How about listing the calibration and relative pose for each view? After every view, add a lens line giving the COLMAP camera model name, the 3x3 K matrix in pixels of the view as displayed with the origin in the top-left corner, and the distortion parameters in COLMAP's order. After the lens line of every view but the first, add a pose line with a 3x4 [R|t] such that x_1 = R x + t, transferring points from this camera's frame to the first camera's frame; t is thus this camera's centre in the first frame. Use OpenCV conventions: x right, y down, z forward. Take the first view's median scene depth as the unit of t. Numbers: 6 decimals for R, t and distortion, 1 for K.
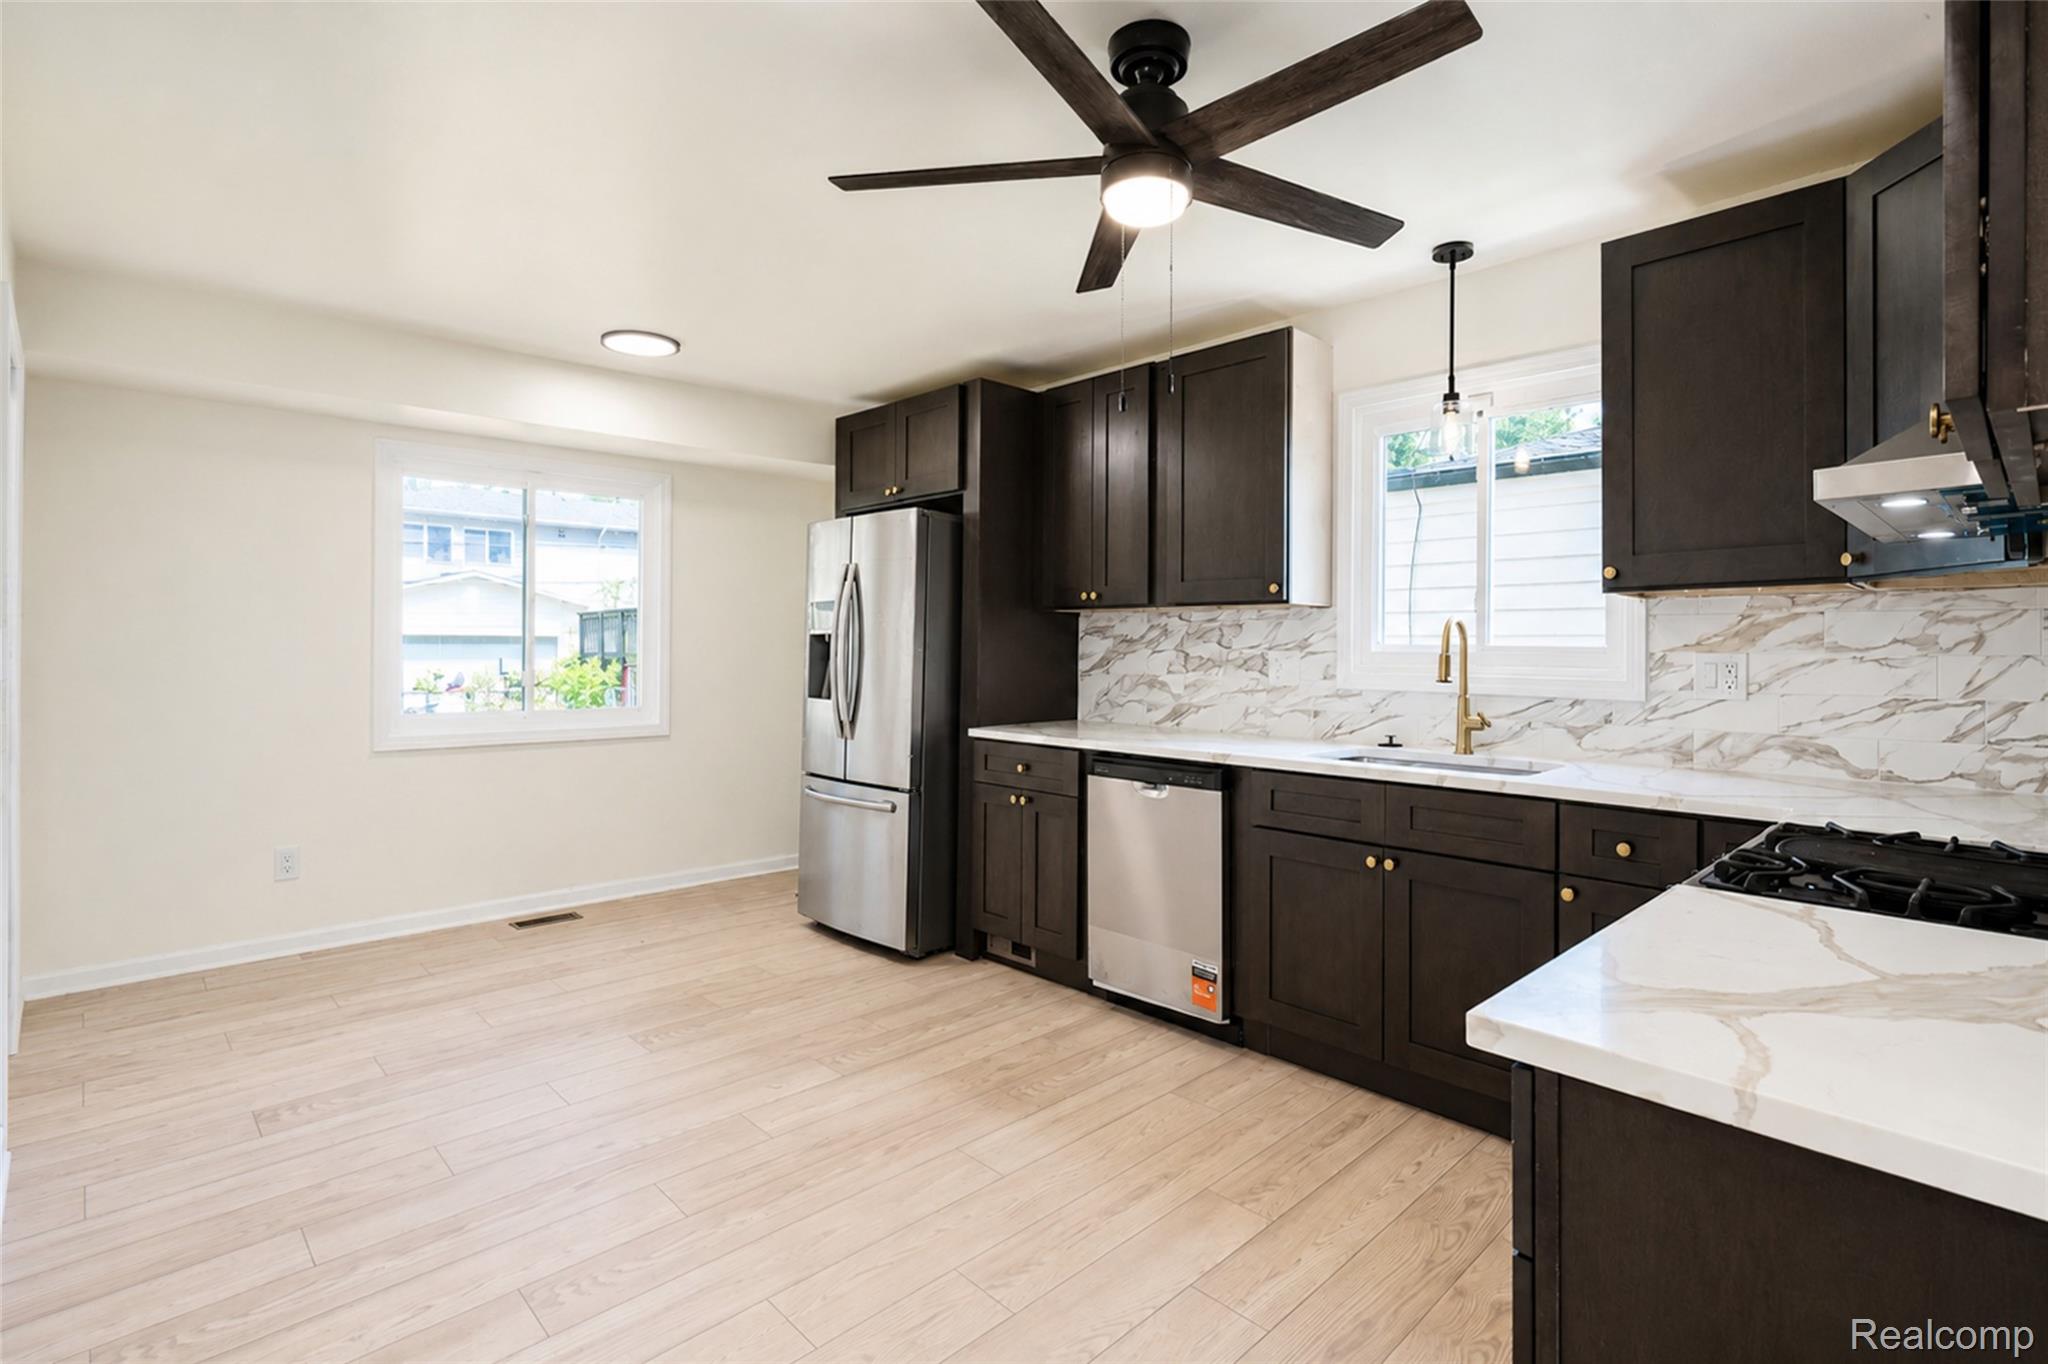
lens RADIAL K [[964.4, 0, 1019.0], [0, 964.4, 666.8], [0, 0, 1]] dist [0.002220, 0.000772]
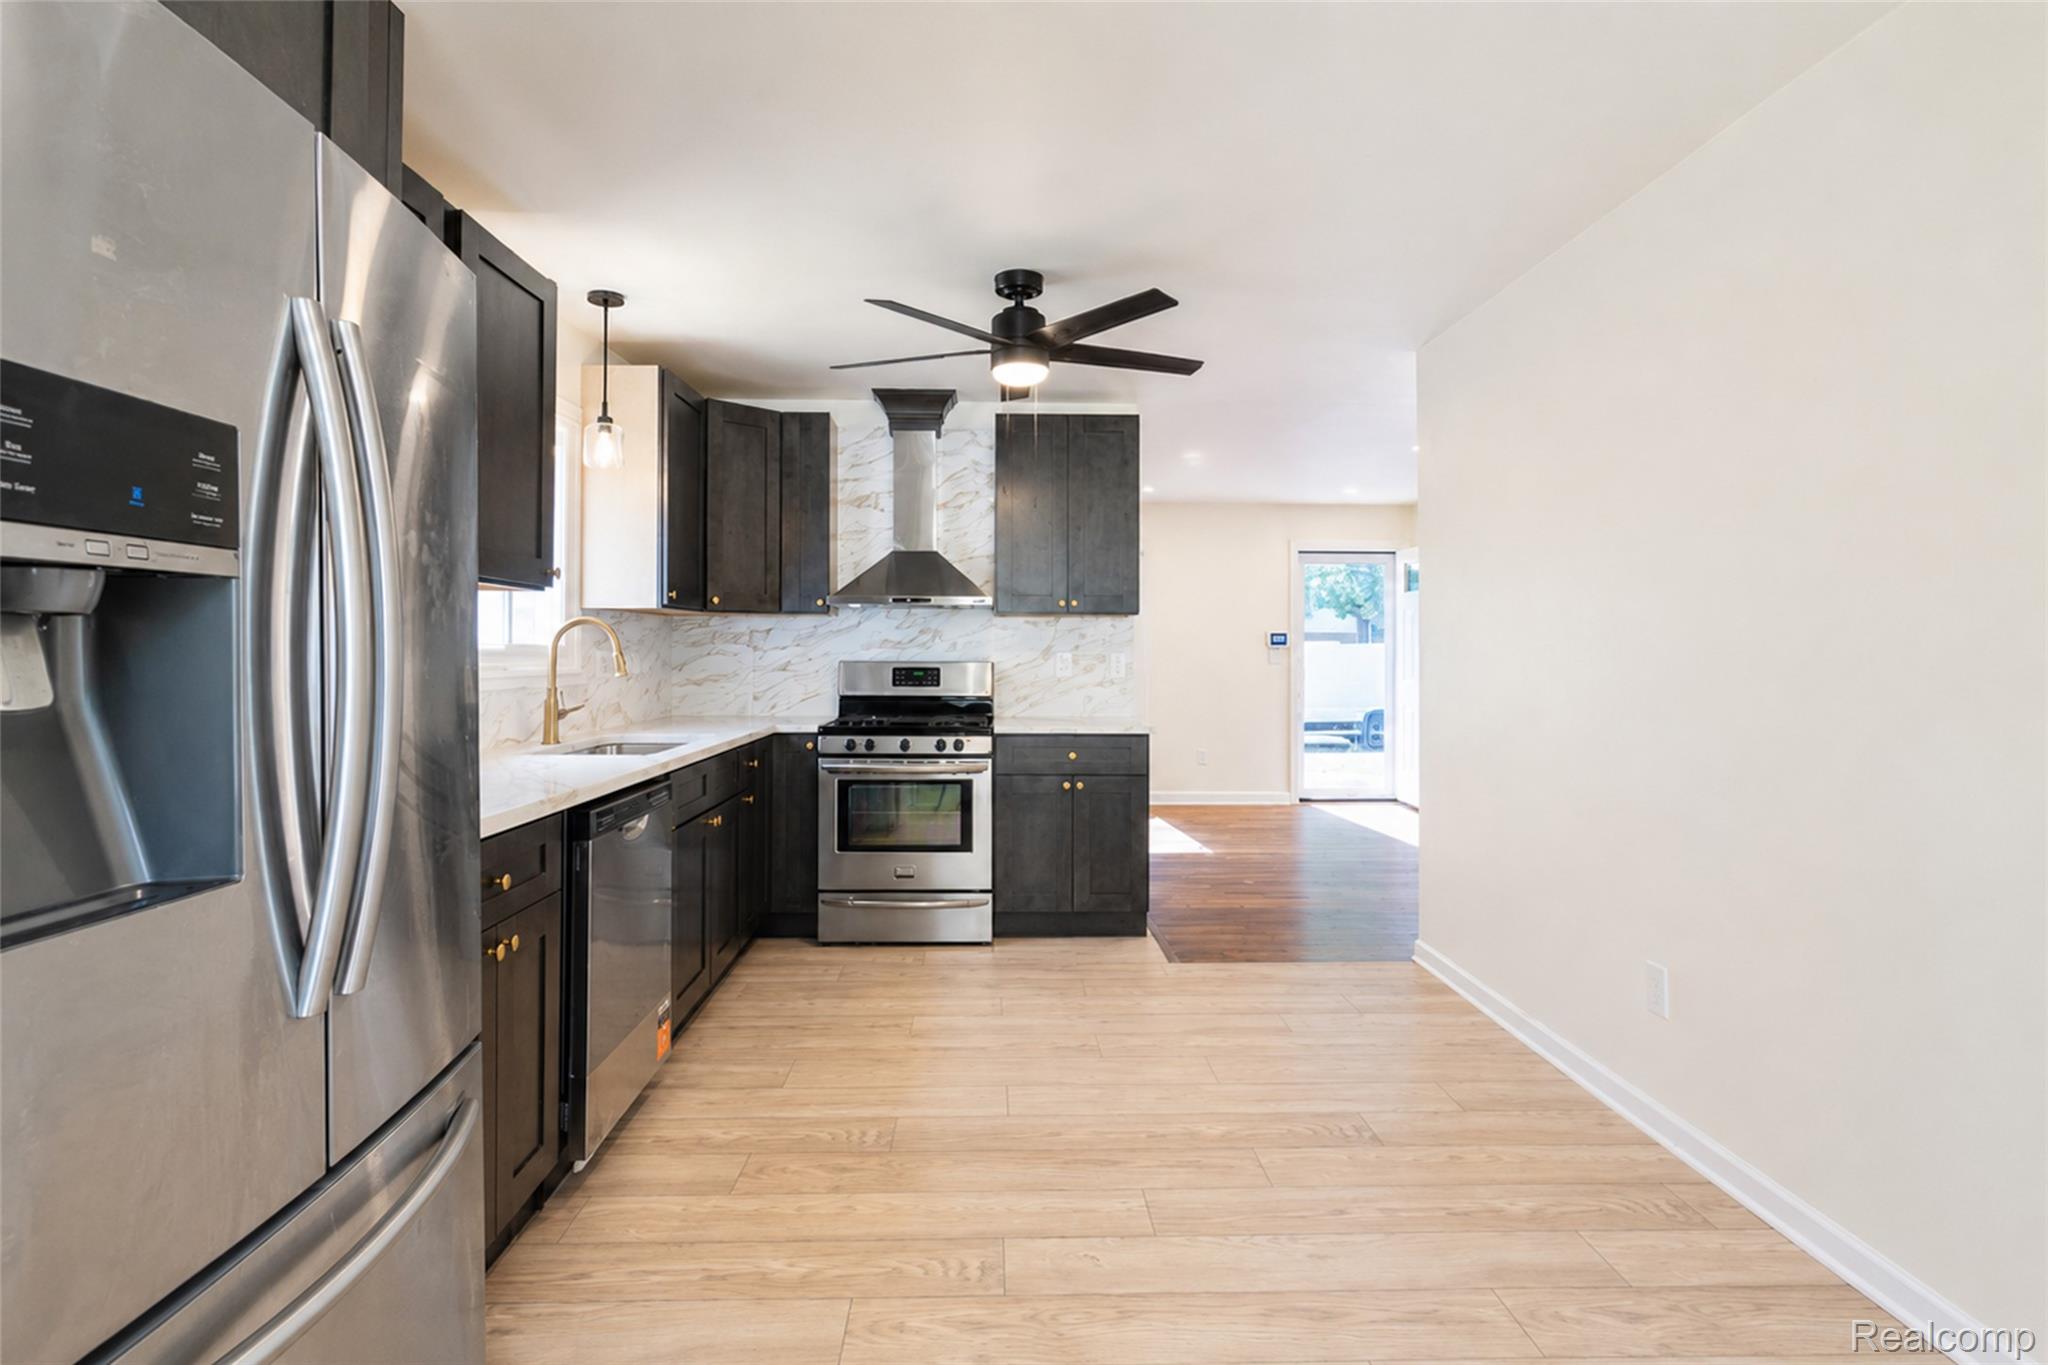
lens RADIAL K [[927.3, 0, 1024.0], [0, 927.3, 682.5], [0, 0, 1]] dist [0.049050, 0.000249]
pose [[-0.738779, -0.035679, 0.673003, -0.743433], [-0.009365, 0.999045, 0.042684, -0.032551], [-0.673883, 0.025231, -0.738407, 1.691467]]
